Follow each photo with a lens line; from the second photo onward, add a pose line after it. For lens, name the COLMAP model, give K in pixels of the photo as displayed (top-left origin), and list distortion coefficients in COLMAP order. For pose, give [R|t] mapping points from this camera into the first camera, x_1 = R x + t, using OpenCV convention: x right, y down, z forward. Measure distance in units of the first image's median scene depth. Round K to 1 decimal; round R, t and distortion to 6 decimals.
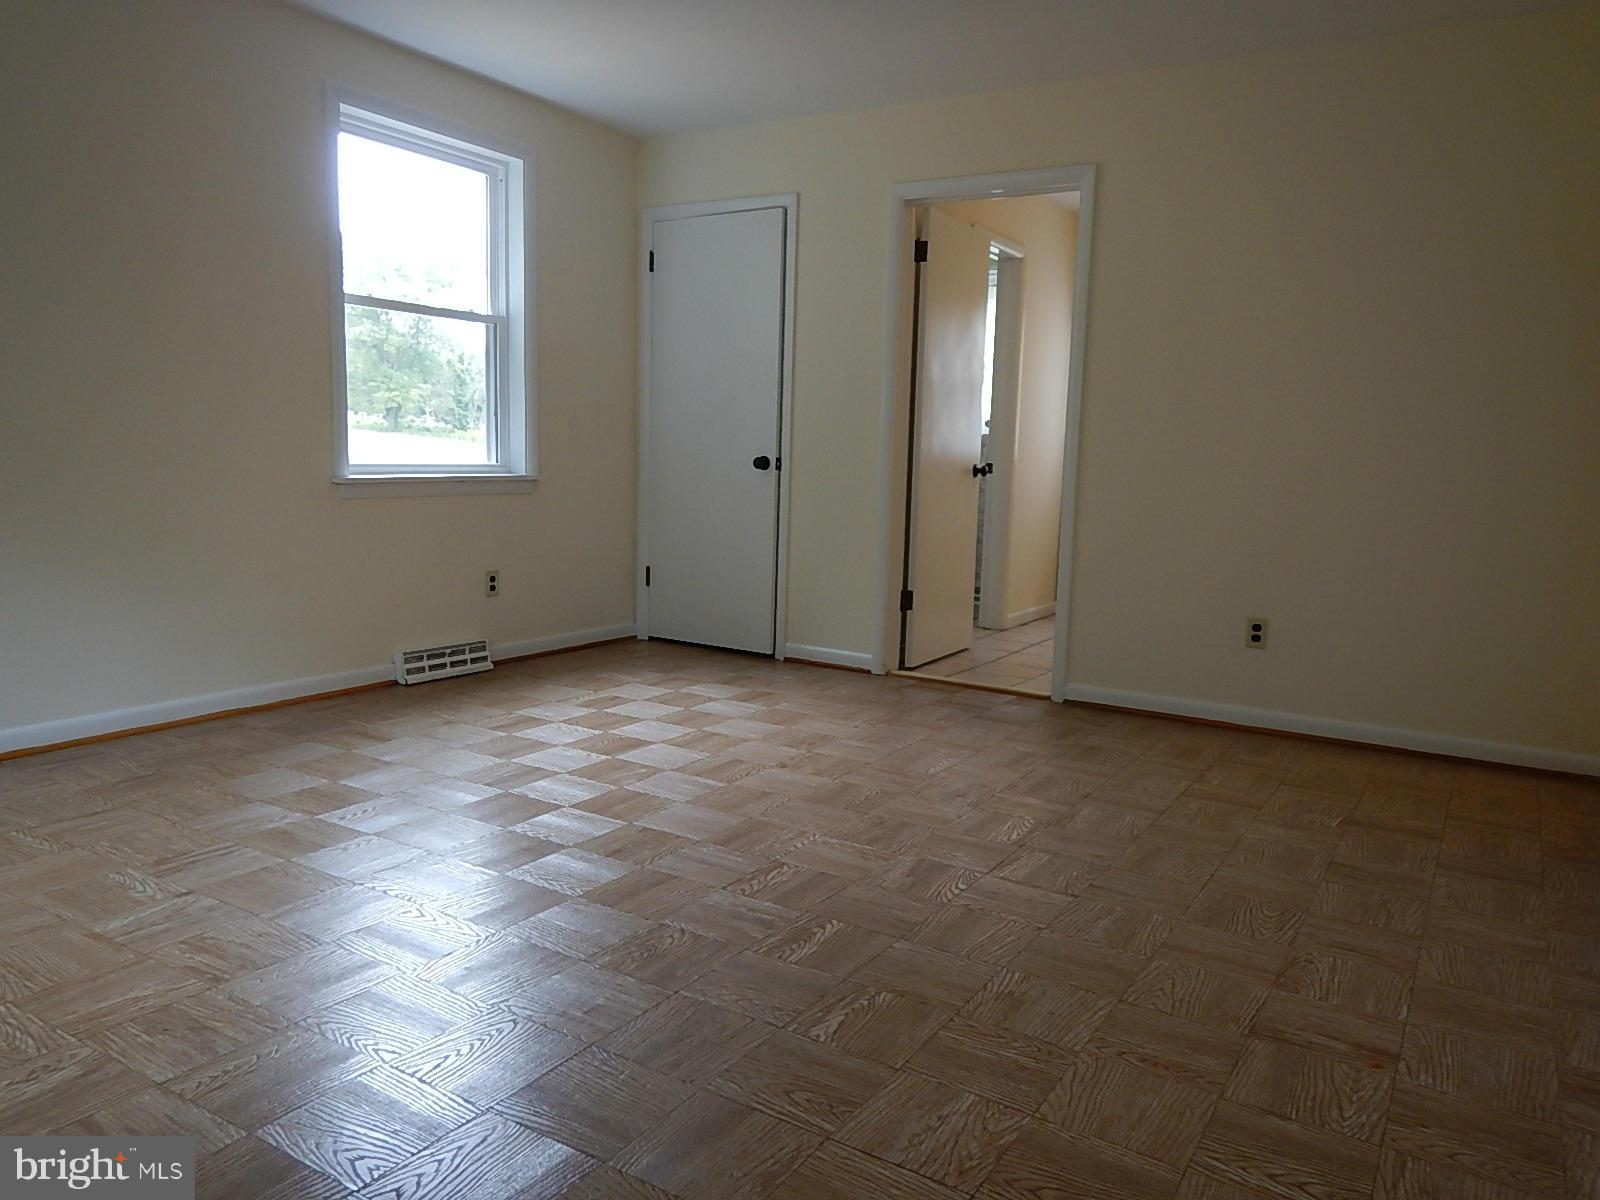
lens RADIAL K [[1144.6, 0, 804.5], [0, 1144.6, 598.9], [0, 0, 1]] dist [0.015133, 0.001689]
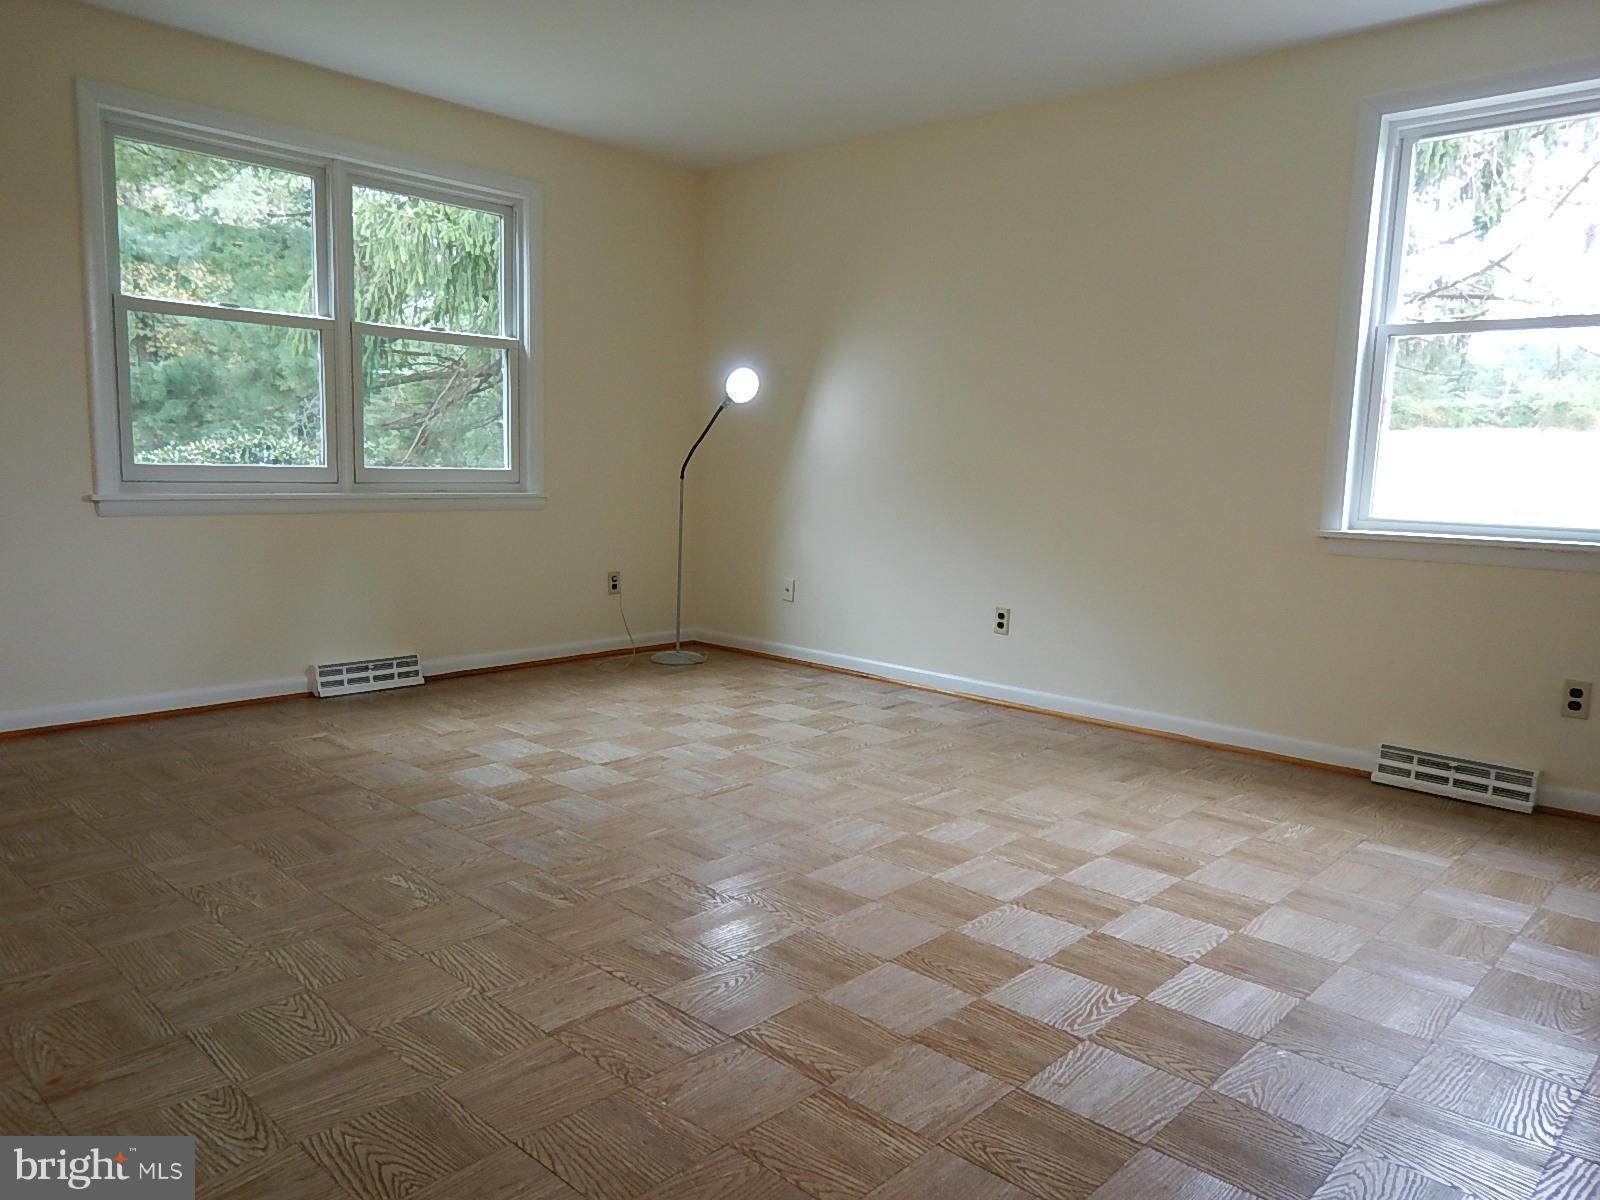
lens RADIAL K [[1144.6, 0, 809.5], [0, 1144.6, 600.7], [0, 0, 1]] dist [0.015133, 0.001689]
pose [[-0.189340, 0.088557, -0.977910, 0.745146], [-0.159458, 0.979932, 0.119613, -0.123096], [0.968878, 0.178583, -0.171419, 0.983832]]
